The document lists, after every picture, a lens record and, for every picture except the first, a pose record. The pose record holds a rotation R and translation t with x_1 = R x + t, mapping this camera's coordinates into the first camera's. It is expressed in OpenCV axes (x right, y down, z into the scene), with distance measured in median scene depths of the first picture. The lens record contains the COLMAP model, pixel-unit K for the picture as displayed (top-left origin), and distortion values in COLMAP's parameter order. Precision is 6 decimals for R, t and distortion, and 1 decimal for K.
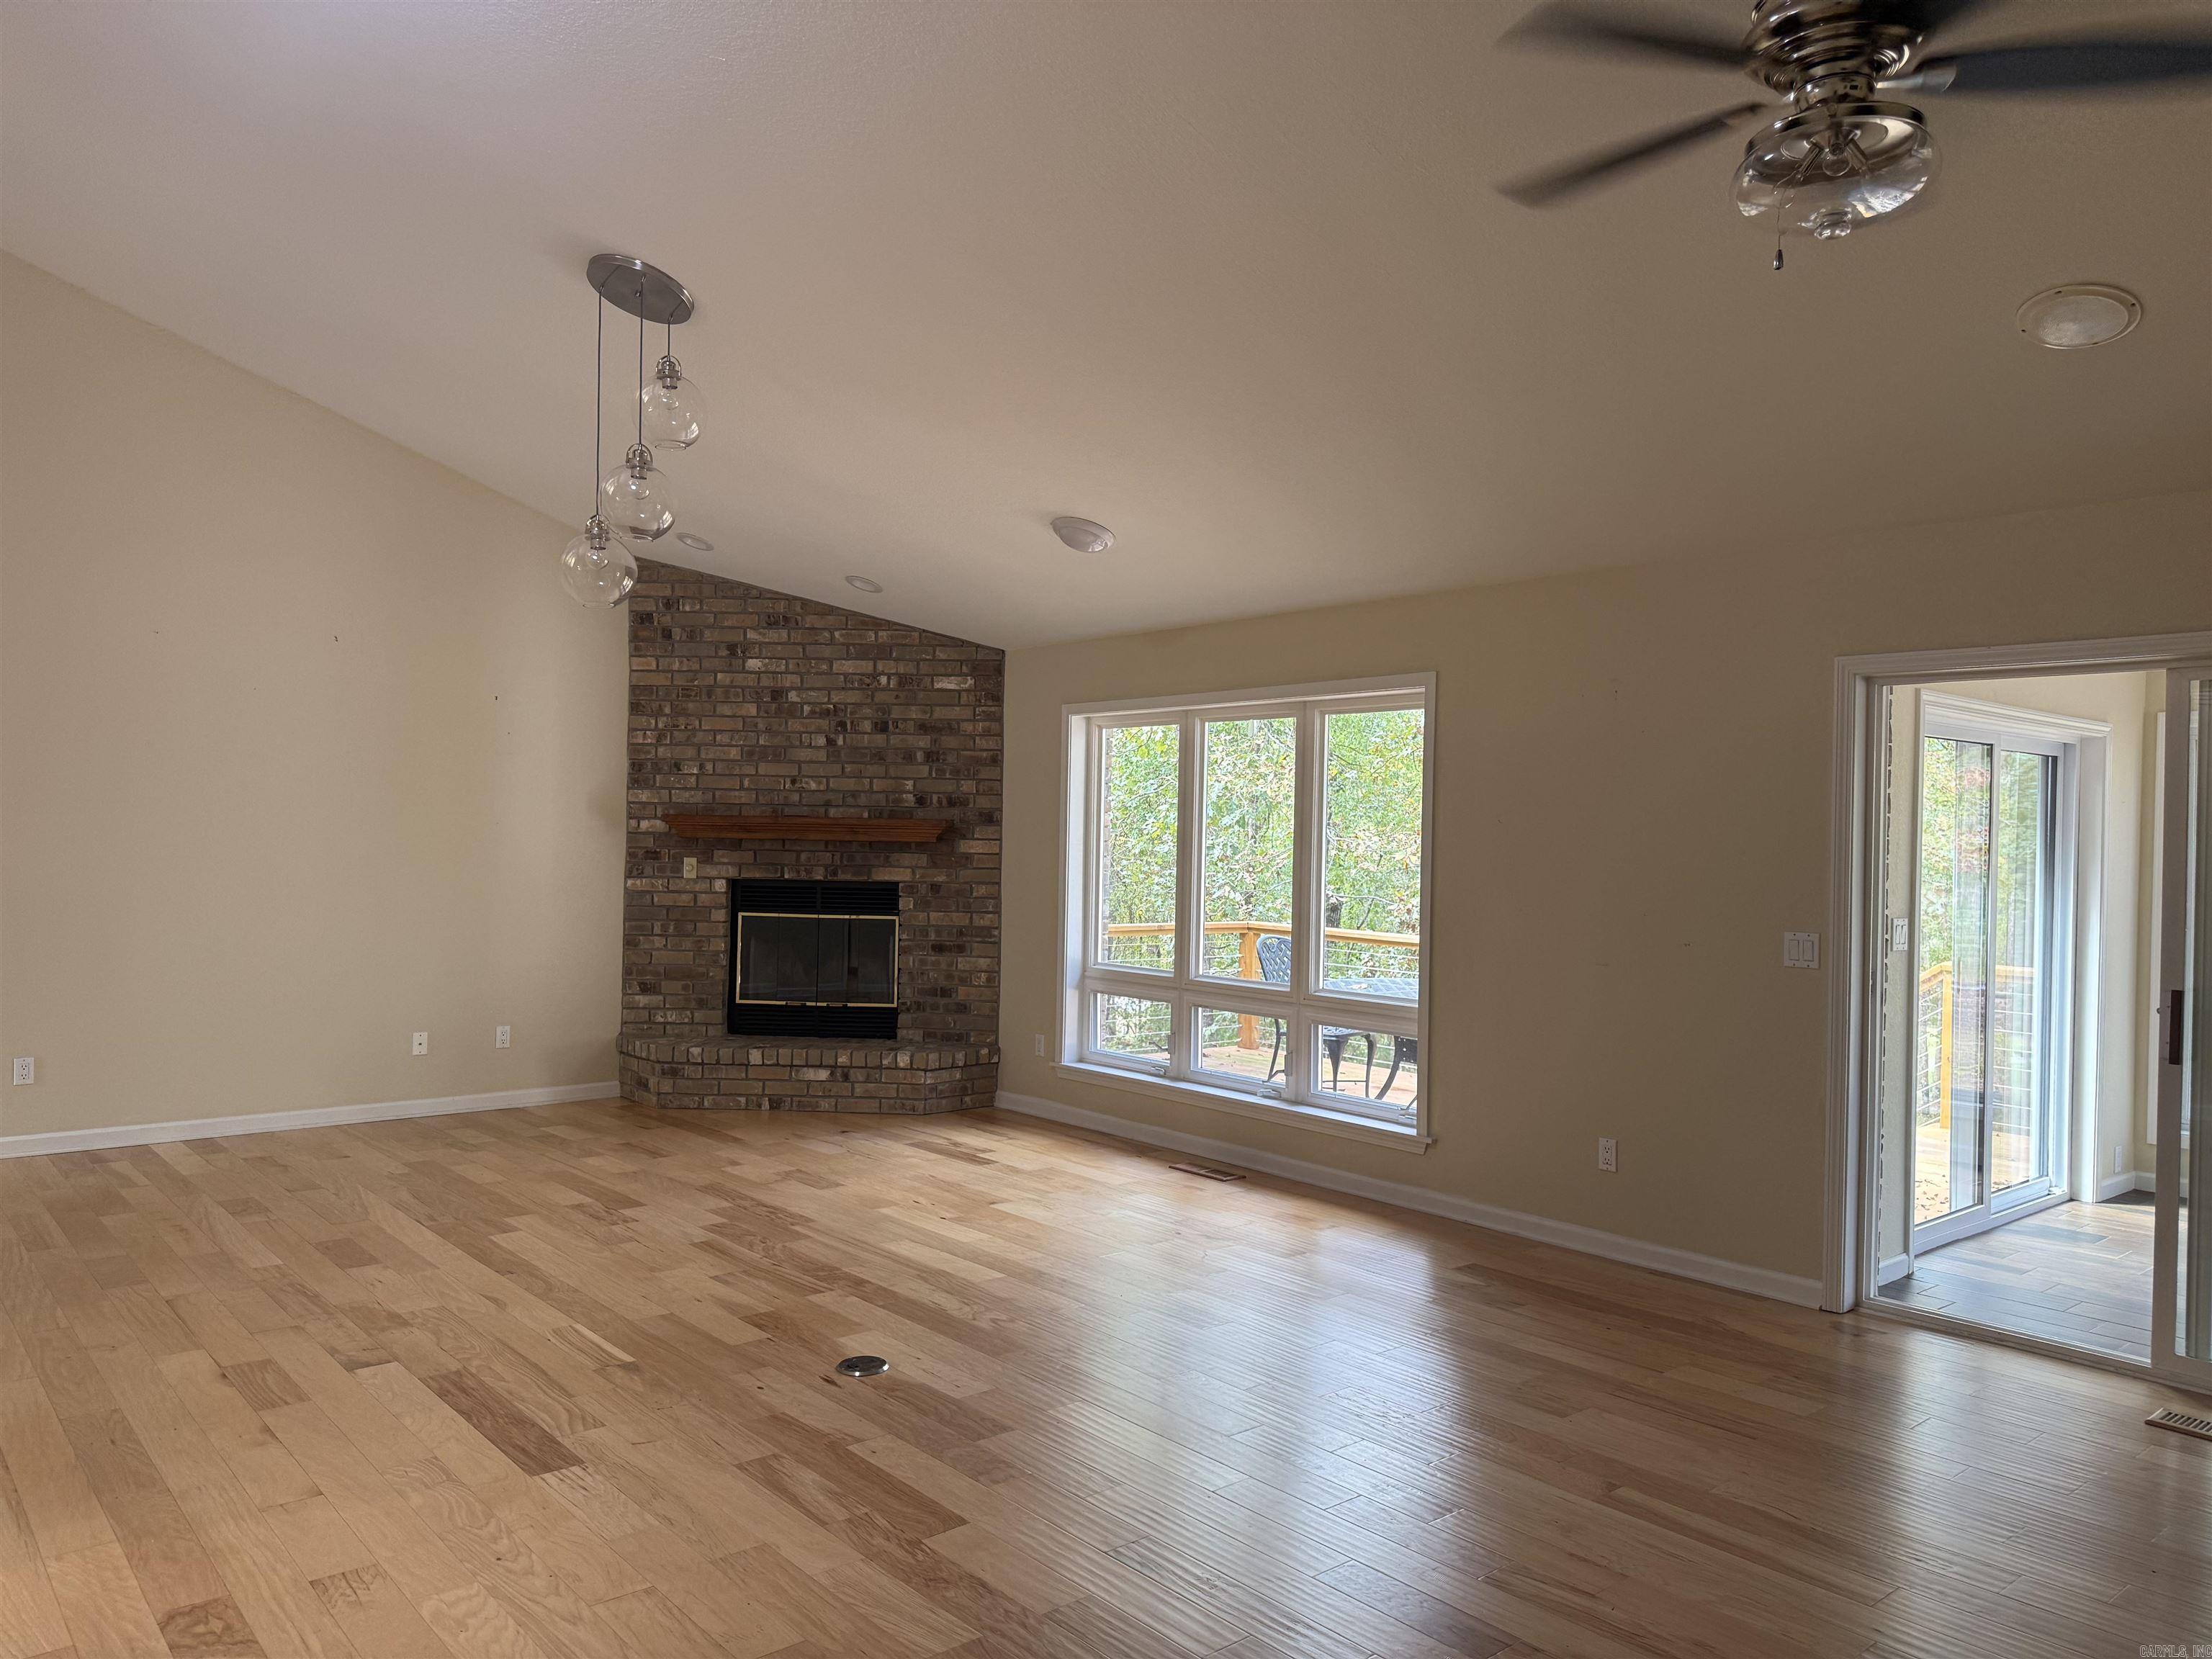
lens RADIAL K [[1574.9, 0, 1118.3], [0, 1574.9, 835.6], [0, 0, 1]] dist [0.064345, -0.070529]
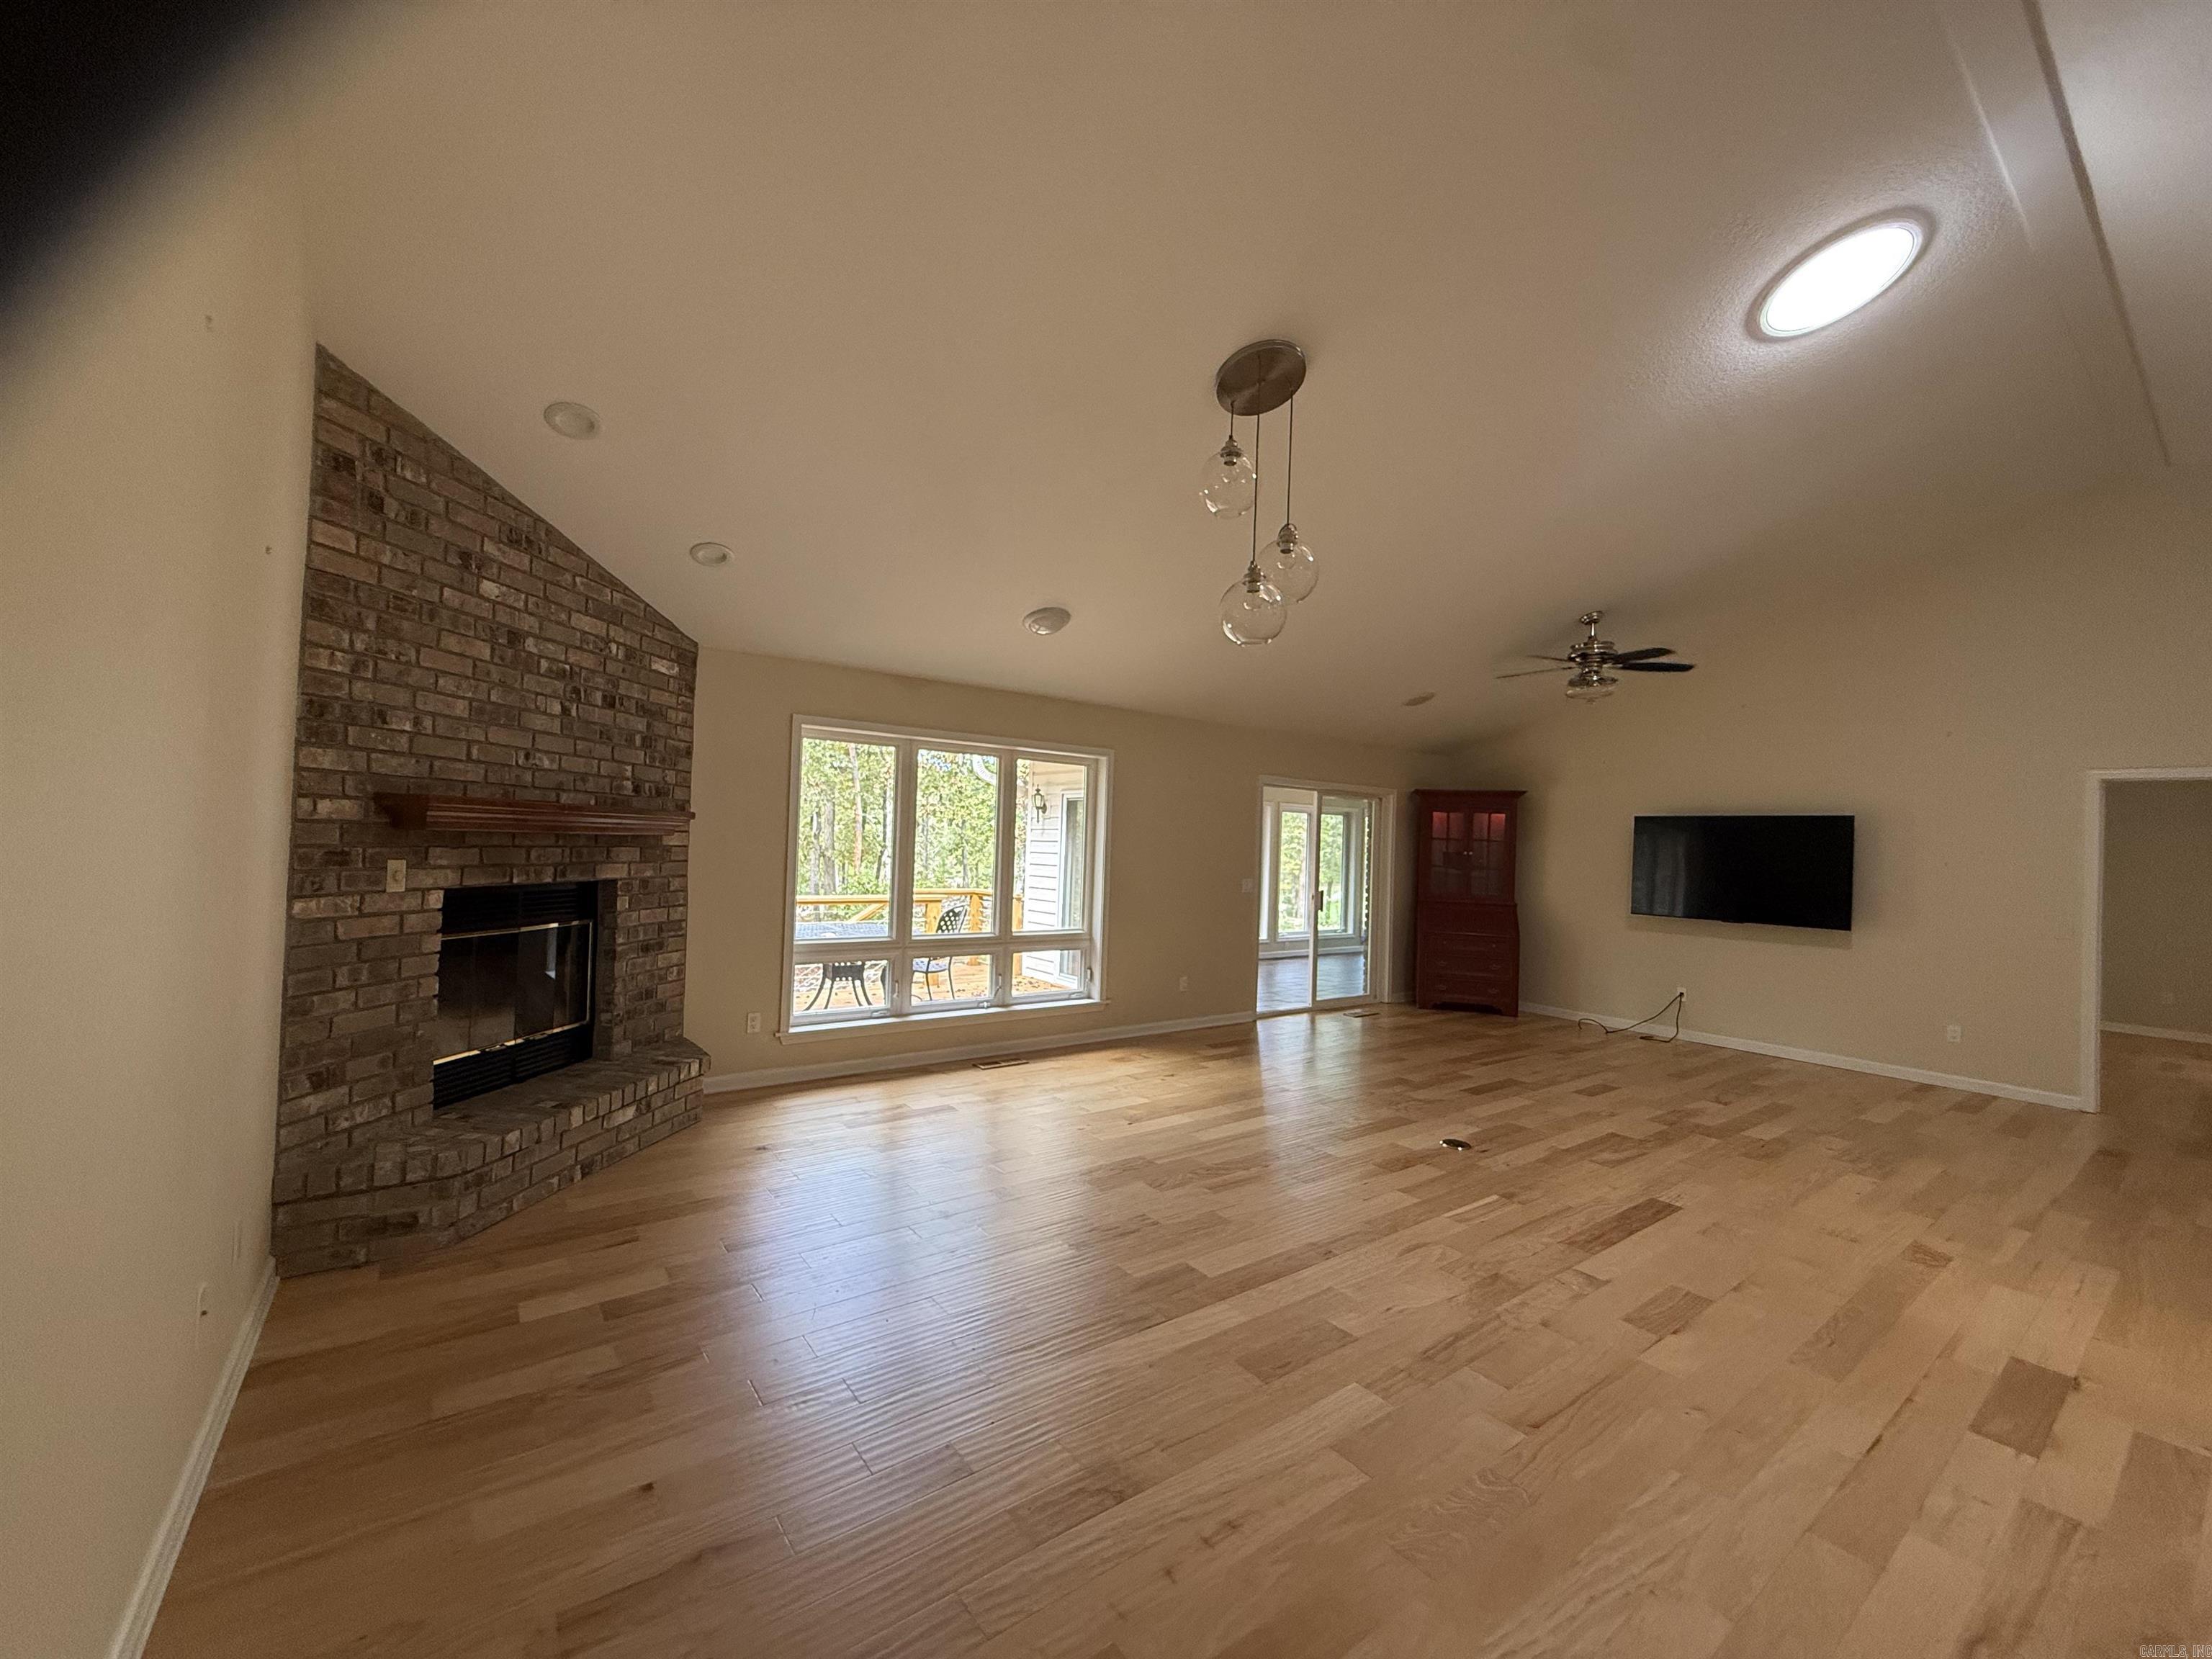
lens RADIAL K [[879.7, 0, 1115.9], [0, 879.7, 828.6], [0, 0, 1]] dist [-0.003389, 0.001279]
pose [[0.069348, 0.000025, 0.997593, -0.611060], [-0.028024, 0.999605, 0.001923, -0.007919], [-0.997199, -0.028089, 0.069322, 0.684812]]
